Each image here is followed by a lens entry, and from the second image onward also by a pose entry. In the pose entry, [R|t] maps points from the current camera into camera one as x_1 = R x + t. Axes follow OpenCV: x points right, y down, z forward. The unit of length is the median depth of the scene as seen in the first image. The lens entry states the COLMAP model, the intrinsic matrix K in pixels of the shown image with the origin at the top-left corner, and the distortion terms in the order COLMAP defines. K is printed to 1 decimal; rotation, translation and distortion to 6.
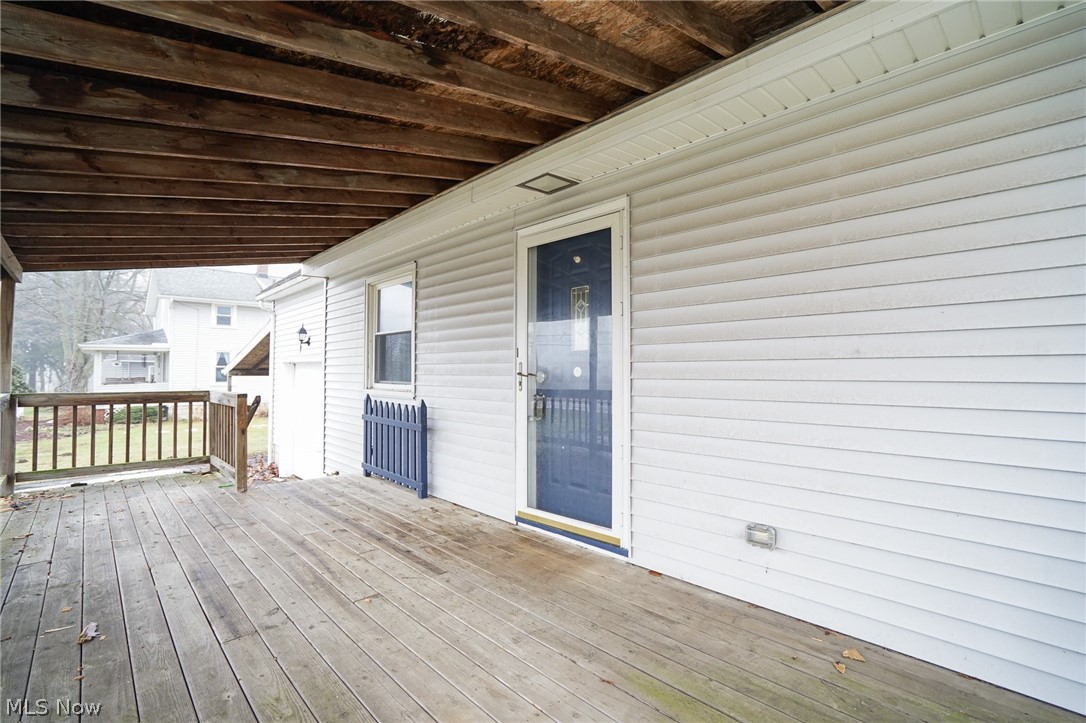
lens RADIAL K [[521.5, 0, 538.9], [0, 521.5, 359.1], [0, 0, 1]] dist [-0.004732, 0.000241]
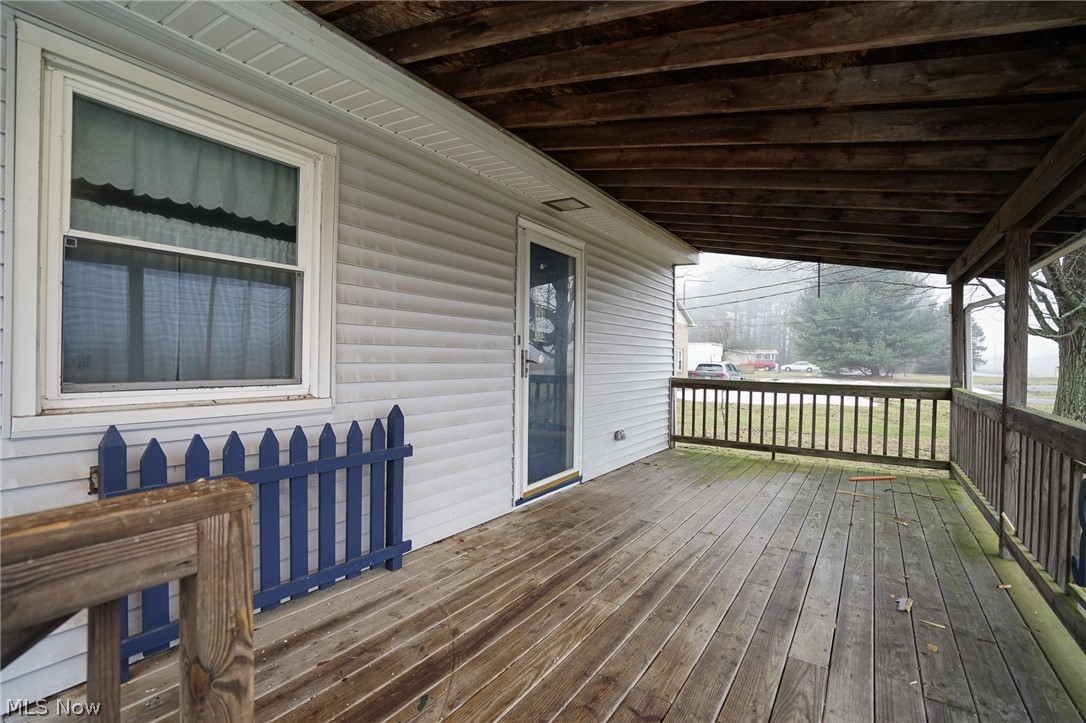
lens RADIAL K [[521.5, 0, 538.9], [0, 521.5, 359.1], [0, 0, 1]] dist [-0.004732, 0.000241]
pose [[-0.281309, -0.006269, 0.959597, -1.120325], [-0.050976, 0.998664, -0.008419, 0.032996], [-0.958262, -0.051285, -0.281253, 1.368419]]
